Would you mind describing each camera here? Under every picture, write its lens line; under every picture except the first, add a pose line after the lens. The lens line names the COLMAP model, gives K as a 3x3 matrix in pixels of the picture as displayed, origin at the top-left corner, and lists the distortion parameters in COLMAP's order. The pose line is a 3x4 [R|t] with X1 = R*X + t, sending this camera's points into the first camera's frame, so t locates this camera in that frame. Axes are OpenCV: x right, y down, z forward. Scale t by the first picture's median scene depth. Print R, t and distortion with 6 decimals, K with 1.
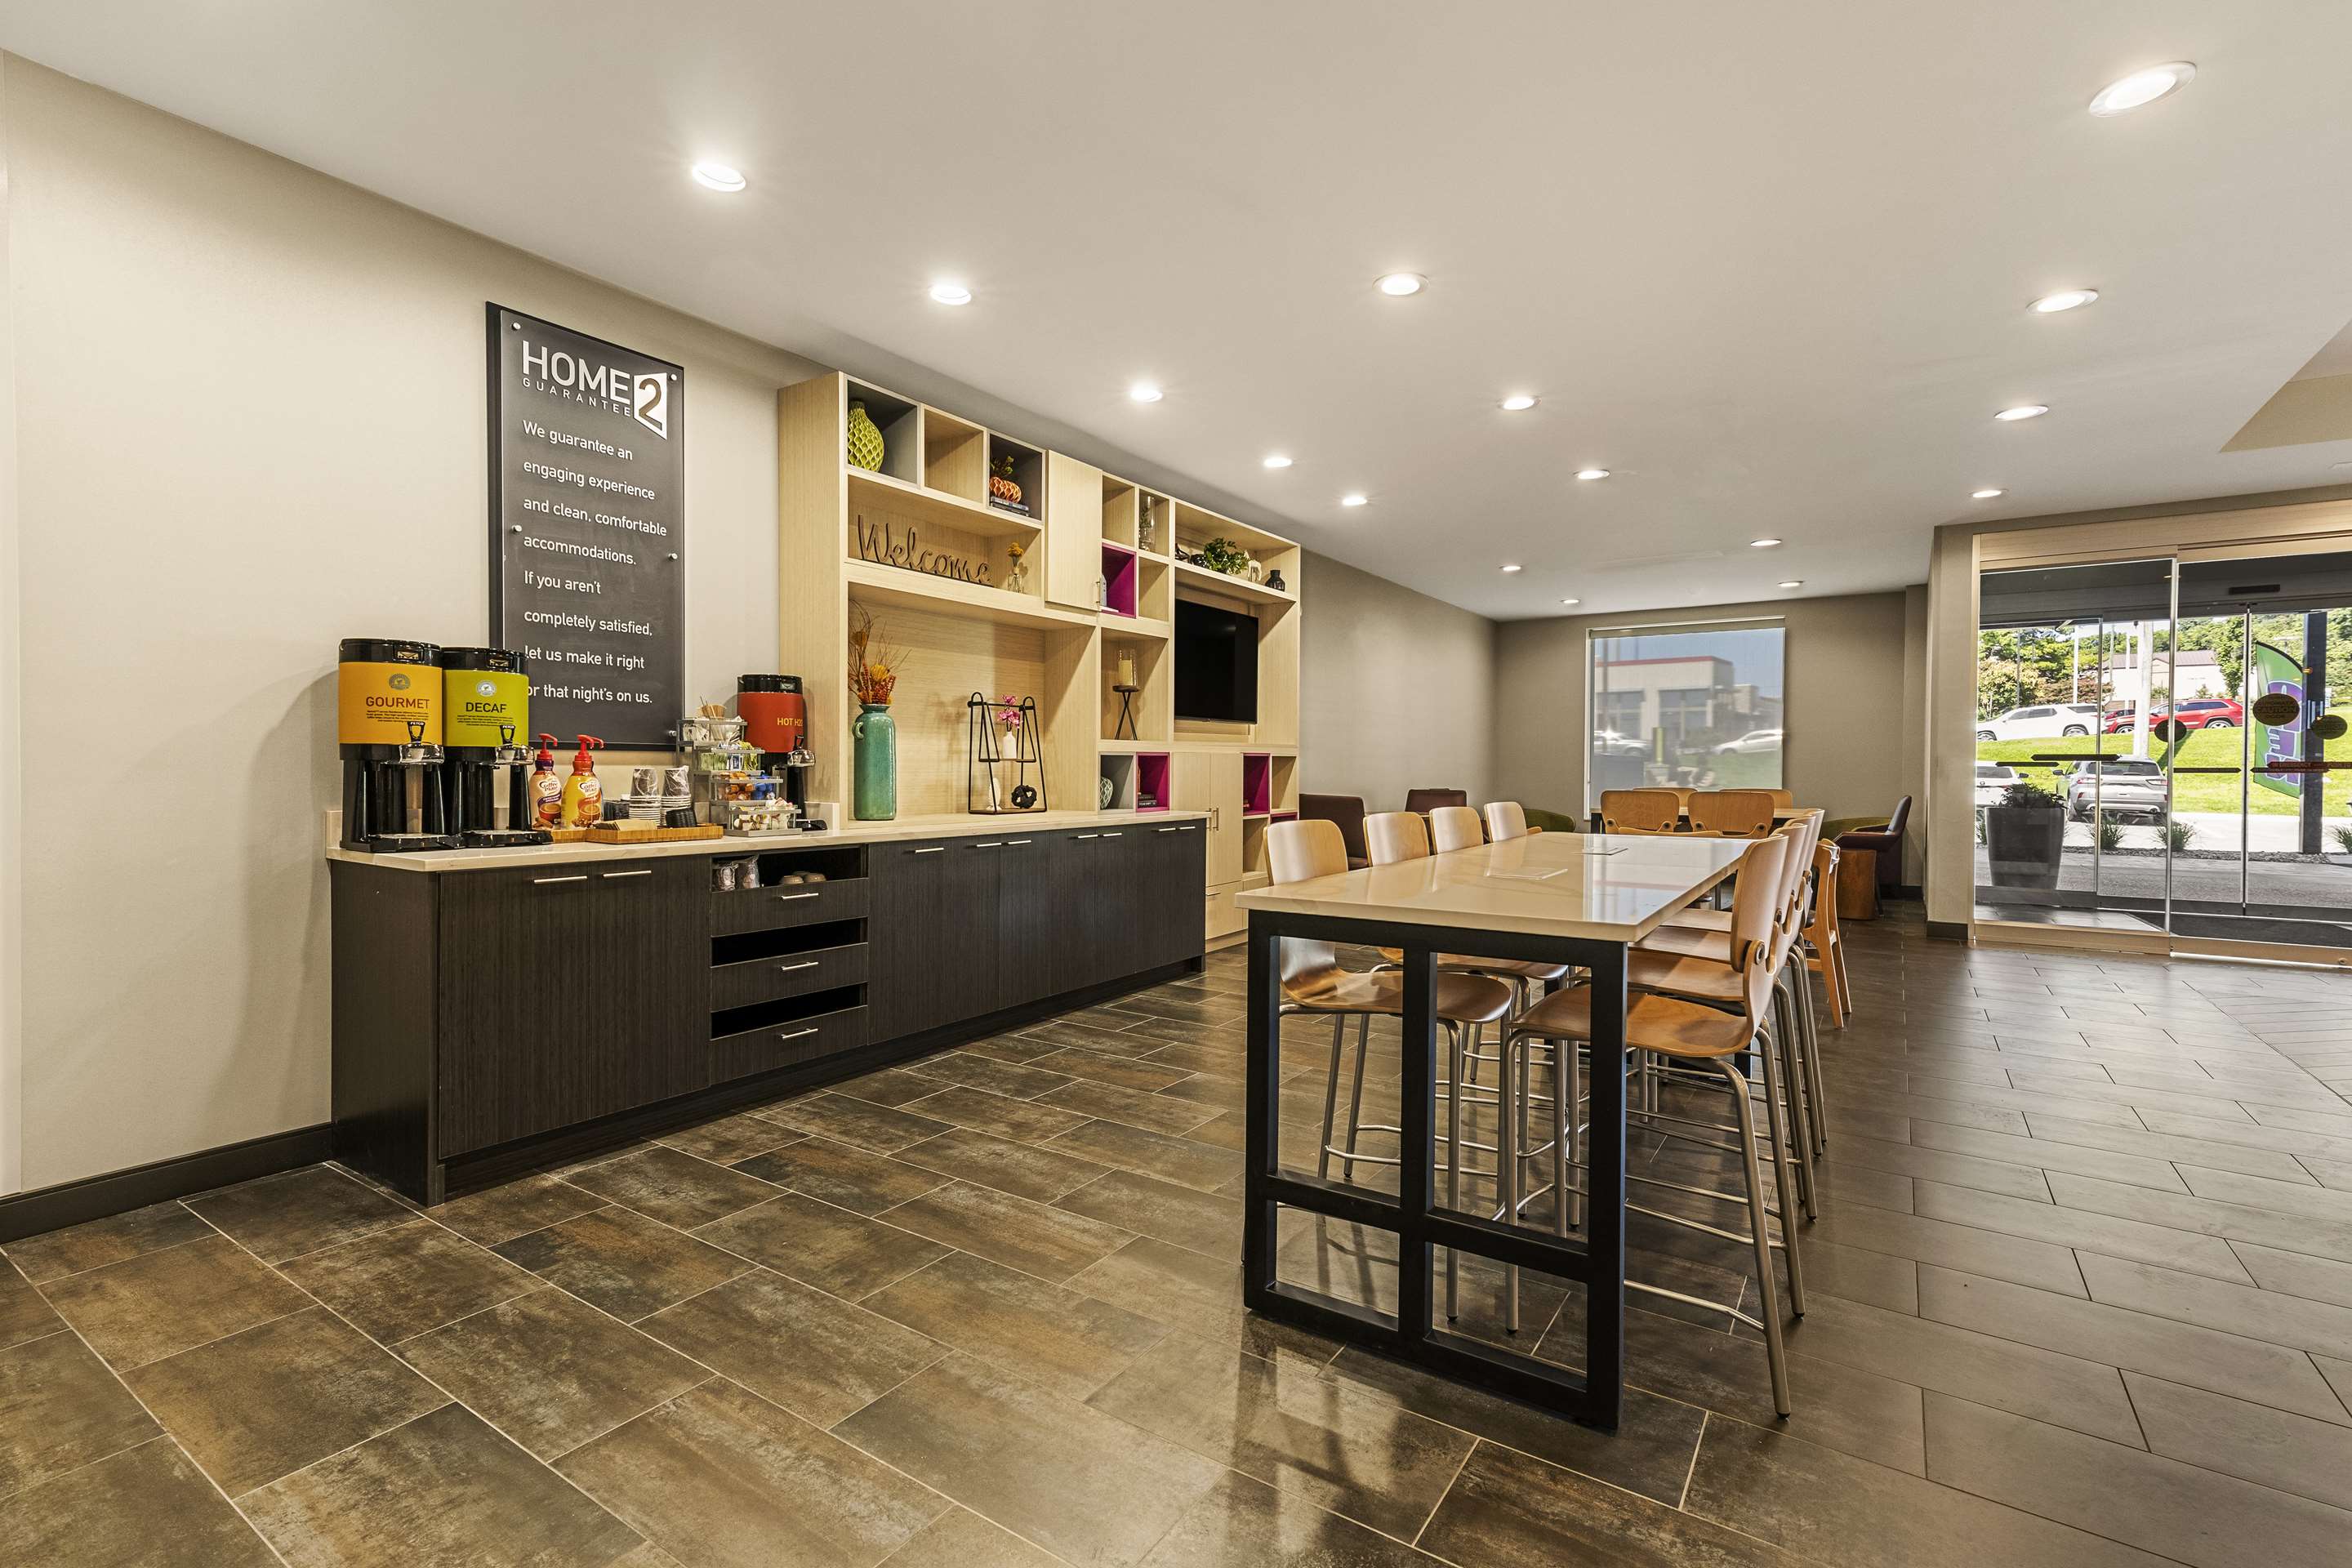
lens RADIAL K [[1055.2, 0, 1183.3], [0, 1055.2, 781.2], [0, 0, 1]] dist [0.020933, -0.002868]
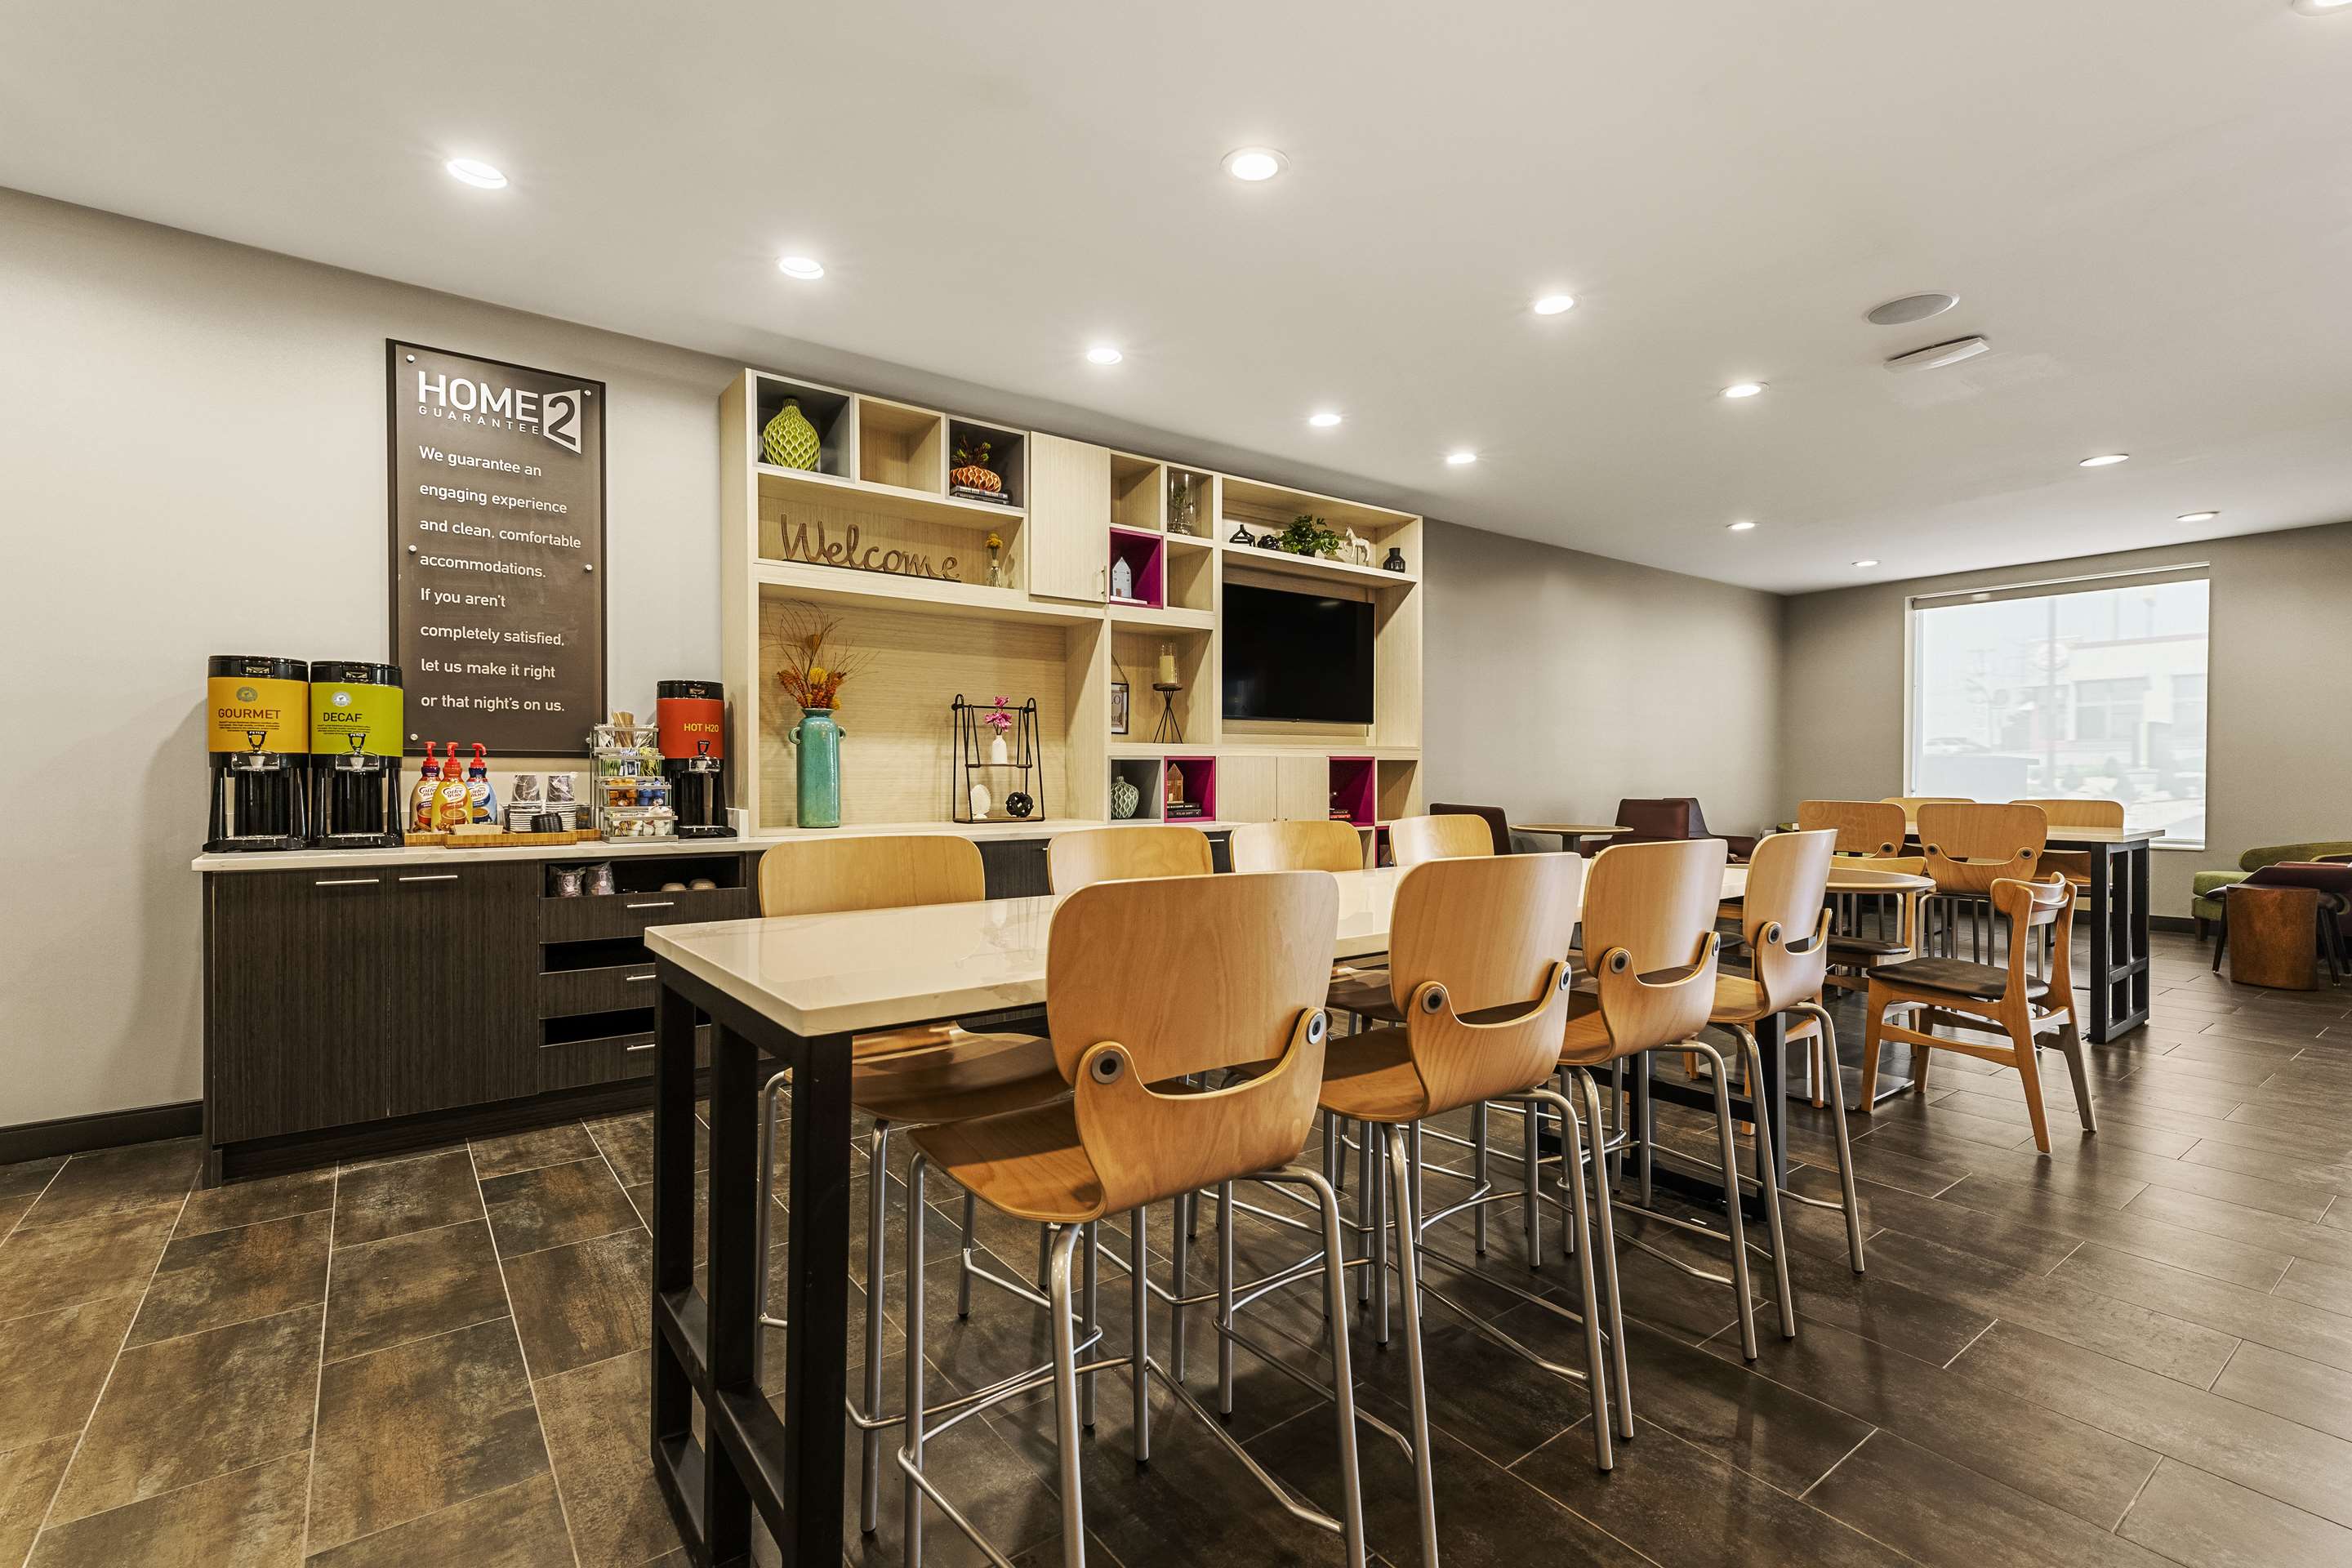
lens RADIAL K [[1055.2, 0, 1177.1], [0, 1055.2, 782.4], [0, 0, 1]] dist [0.020933, -0.002868]
pose [[0.946147, -0.001612, -0.323735, 0.398276], [-0.000737, 0.999974, -0.007134, 0.002139], [0.323738, 0.006988, 0.946121, 0.221012]]
